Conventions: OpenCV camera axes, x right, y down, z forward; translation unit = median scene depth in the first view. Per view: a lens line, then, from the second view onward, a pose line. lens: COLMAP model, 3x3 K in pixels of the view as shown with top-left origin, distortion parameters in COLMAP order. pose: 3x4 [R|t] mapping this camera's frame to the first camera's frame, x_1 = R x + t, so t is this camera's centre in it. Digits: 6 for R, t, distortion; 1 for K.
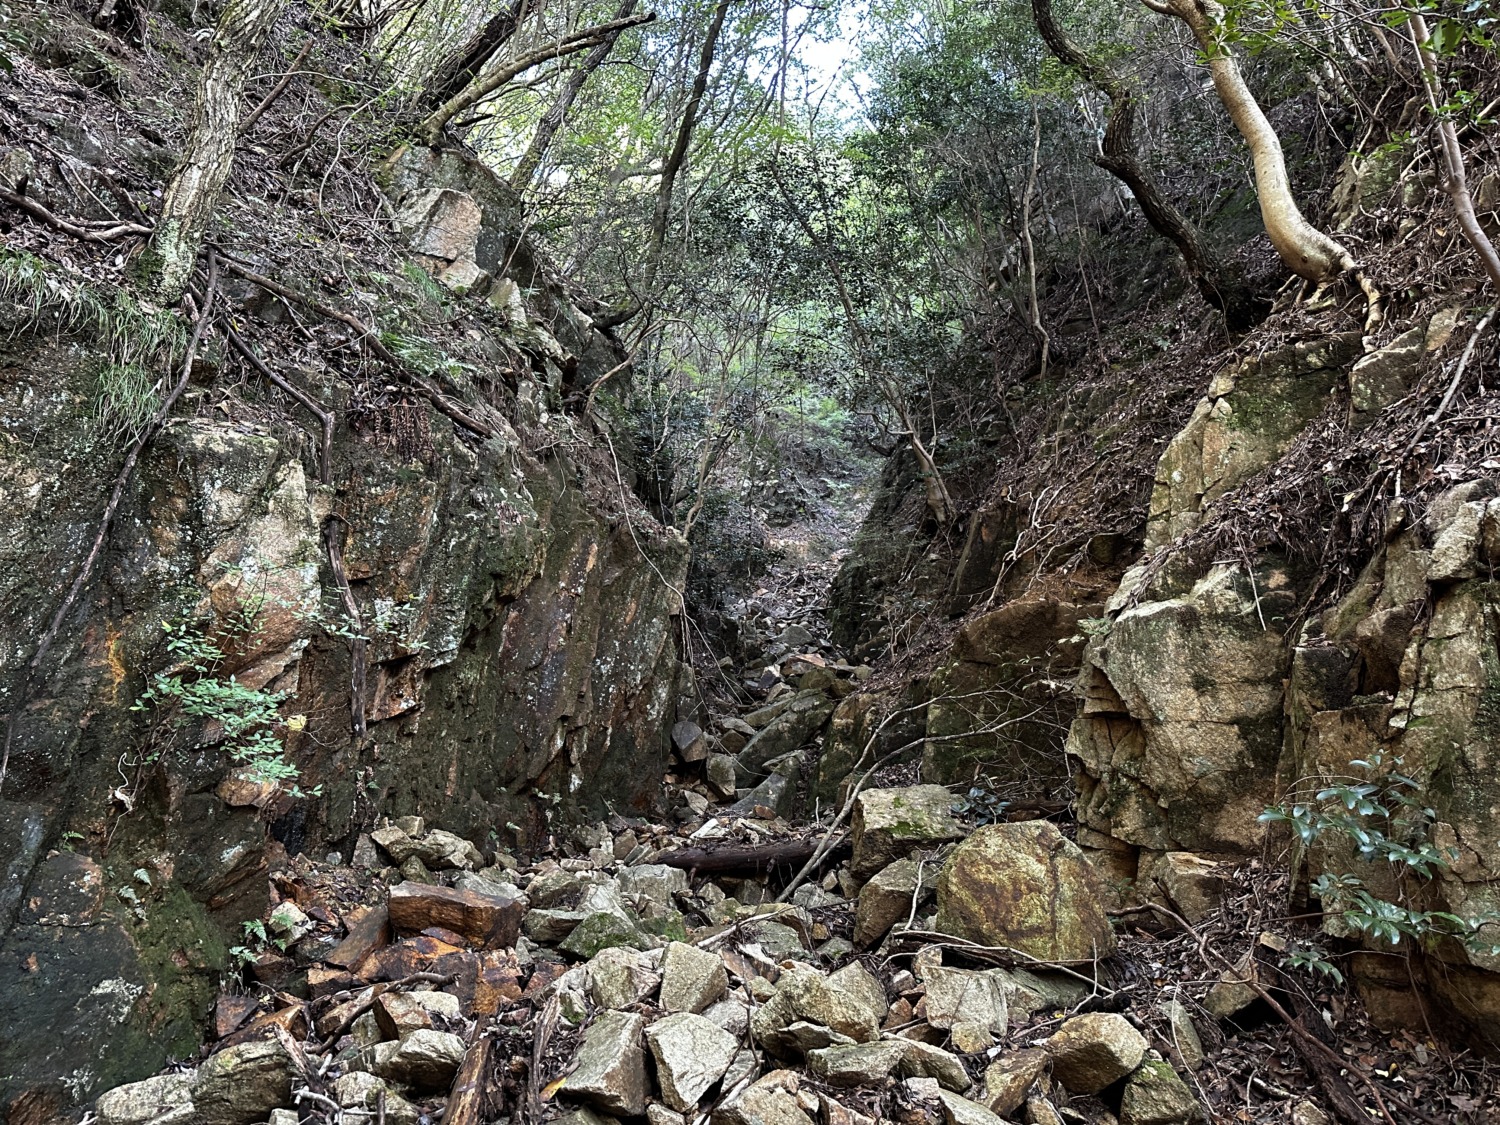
lens RADIAL K [[1046.0, 0, 750.0], [0, 1046.0, 561.5], [0, 0, 1]] dist [0.012831, 0.000607]
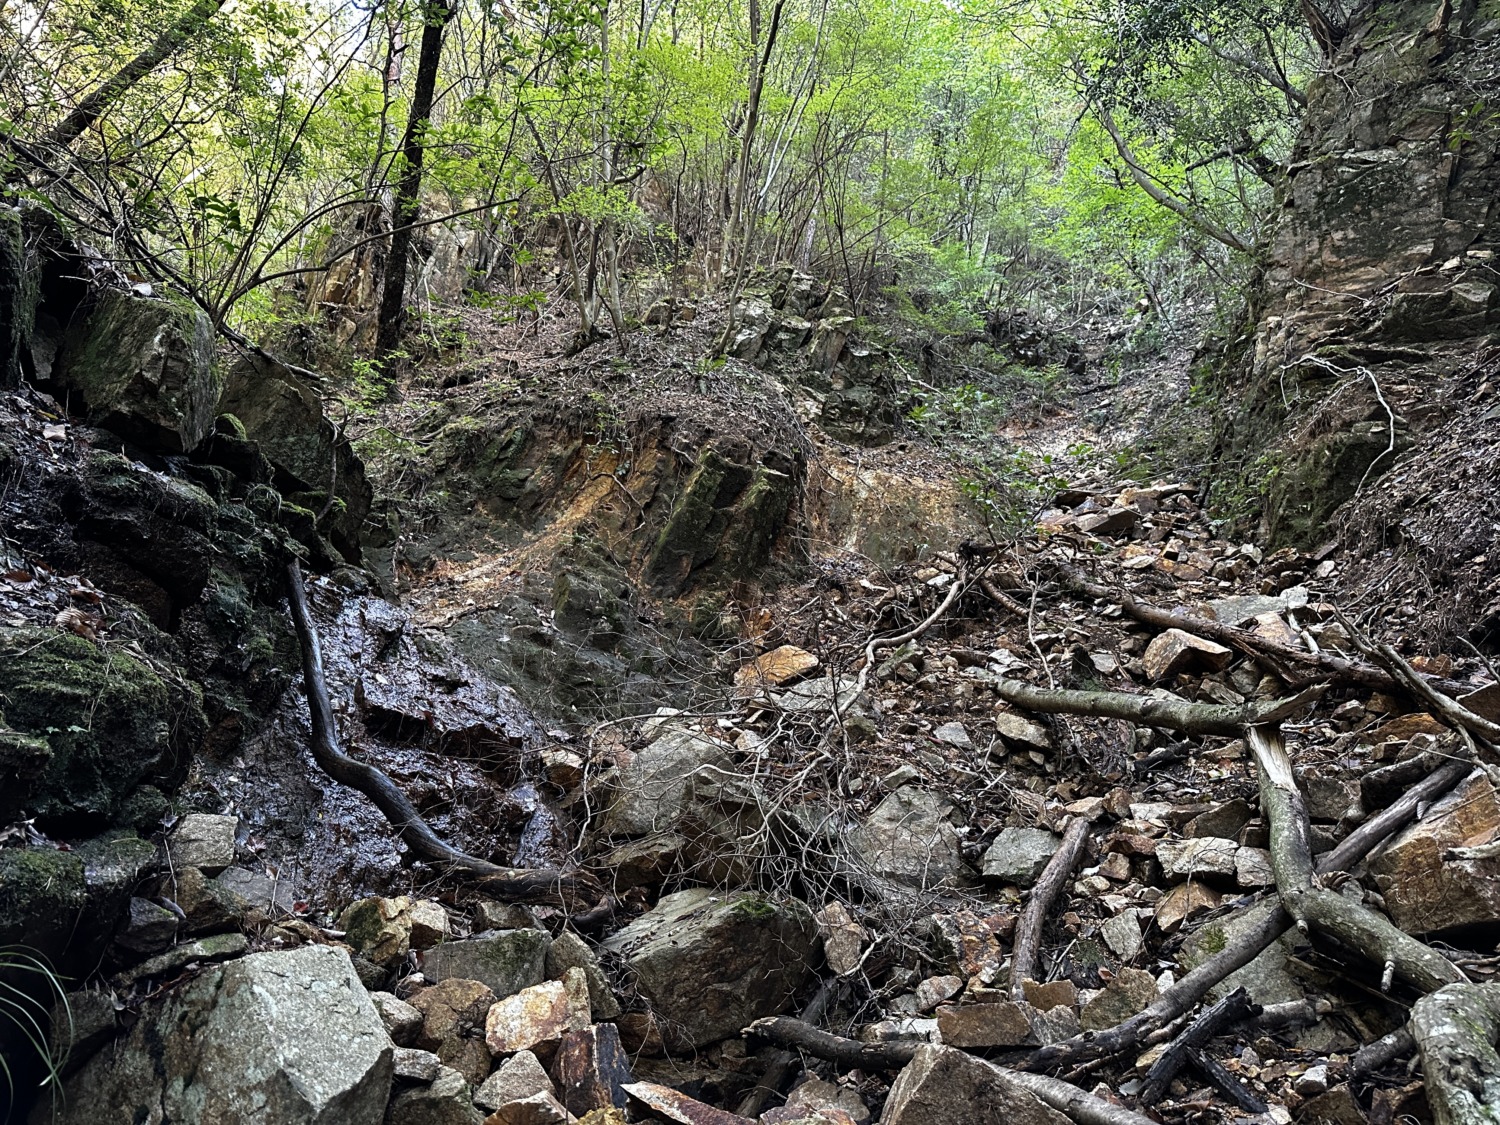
lens RADIAL K [[1046.0, 0, 749.9], [0, 1046.0, 566.0], [0, 0, 1]] dist [0.012831, 0.000607]
pose [[0.998475, -0.001698, -0.055184, 0.012554], [0.000638, 0.999815, -0.019227, 0.012238], [0.055207, 0.019162, 0.998291, 0.685453]]
